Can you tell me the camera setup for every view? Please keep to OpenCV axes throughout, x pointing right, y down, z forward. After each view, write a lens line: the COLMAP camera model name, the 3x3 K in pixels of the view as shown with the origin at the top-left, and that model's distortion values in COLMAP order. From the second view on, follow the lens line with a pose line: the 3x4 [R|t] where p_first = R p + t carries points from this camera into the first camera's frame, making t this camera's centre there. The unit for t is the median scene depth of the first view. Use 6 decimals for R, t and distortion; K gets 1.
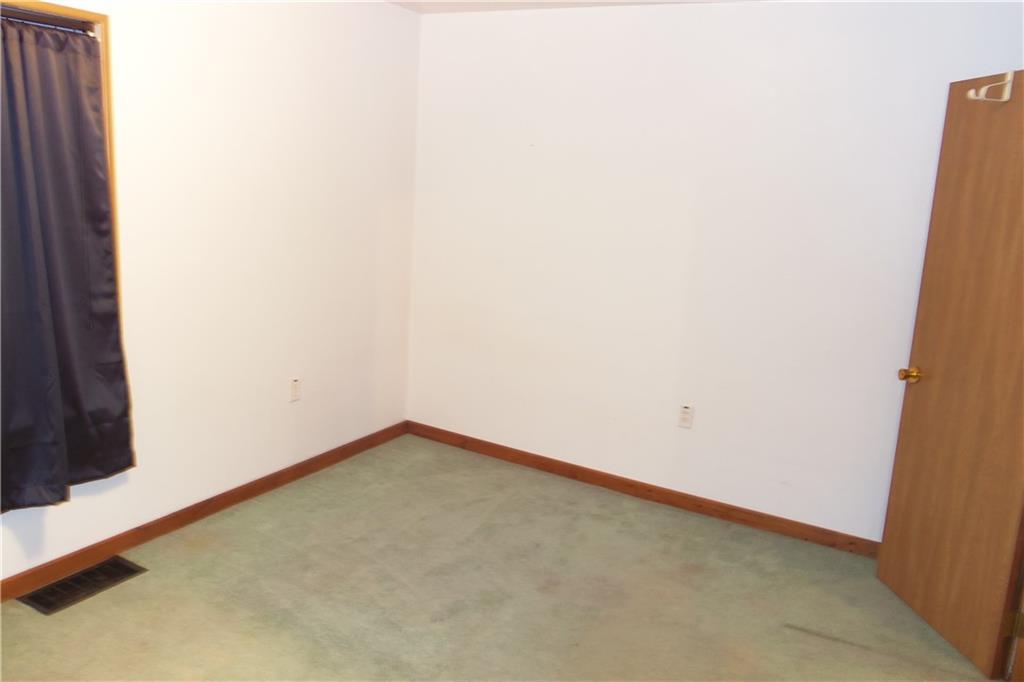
lens RADIAL K [[779.9, 0, 512.1], [0, 779.9, 357.7], [0, 0, 1]] dist [0.001837, 0.002534]
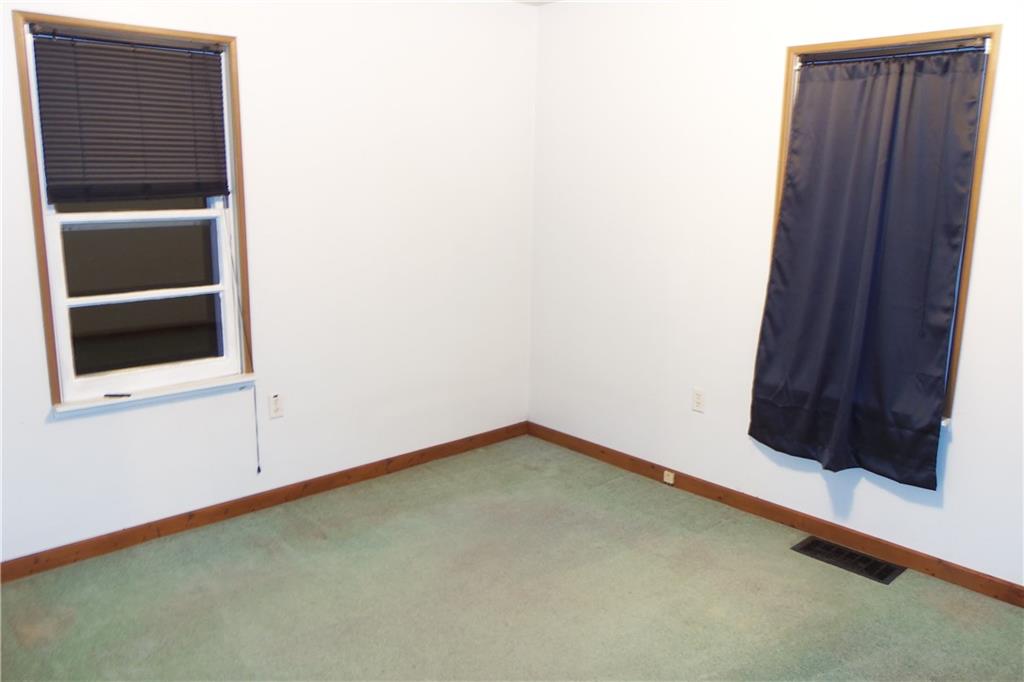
lens RADIAL K [[816.7, 0, 512.0], [0, 816.7, 341.0], [0, 0, 1]] dist [0.001542, 0.001778]
pose [[-0.285341, 0.146085, -0.947227, 0.672189], [-0.250172, 0.942700, 0.220748, -0.143013], [0.925200, 0.299958, -0.232444, 0.796263]]
